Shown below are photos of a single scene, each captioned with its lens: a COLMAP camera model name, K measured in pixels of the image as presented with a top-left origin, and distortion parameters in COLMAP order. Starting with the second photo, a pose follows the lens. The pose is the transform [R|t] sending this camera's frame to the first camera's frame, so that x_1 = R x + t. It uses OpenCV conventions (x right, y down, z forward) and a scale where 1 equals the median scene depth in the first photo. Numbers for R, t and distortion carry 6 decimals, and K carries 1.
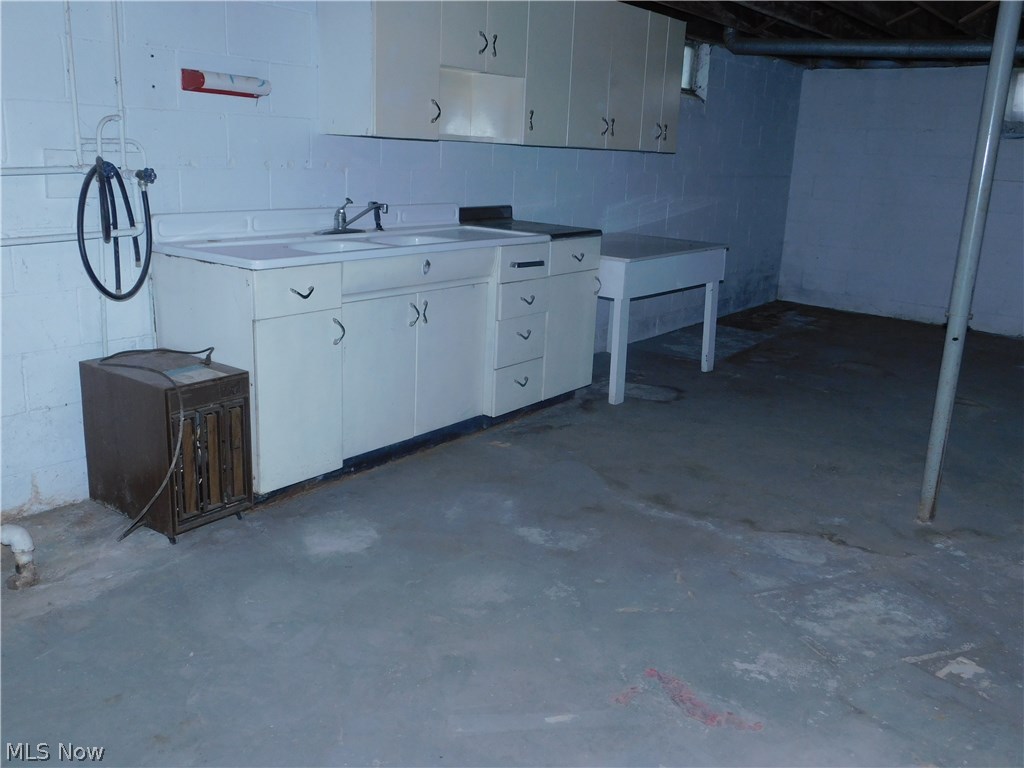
lens RADIAL K [[909.1, 0, 512.0], [0, 909.1, 384.0], [0, 0, 1]] dist [-0.001581, -0.000101]
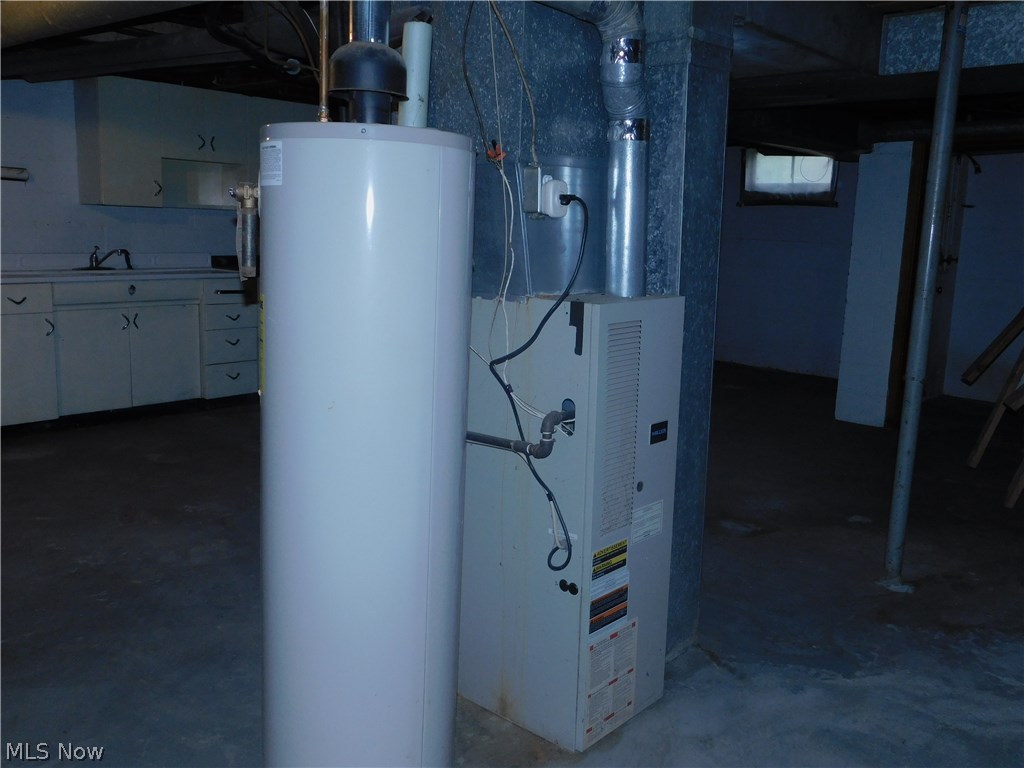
lens RADIAL K [[909.1, 0, 512.0], [0, 909.1, 384.0], [0, 0, 1]] dist [-0.001581, -0.000101]
pose [[0.997033, 0.005843, -0.076755, 0.608710], [-0.012072, 0.996646, -0.080932, 0.131682], [0.076025, 0.081619, 0.993760, -0.404731]]
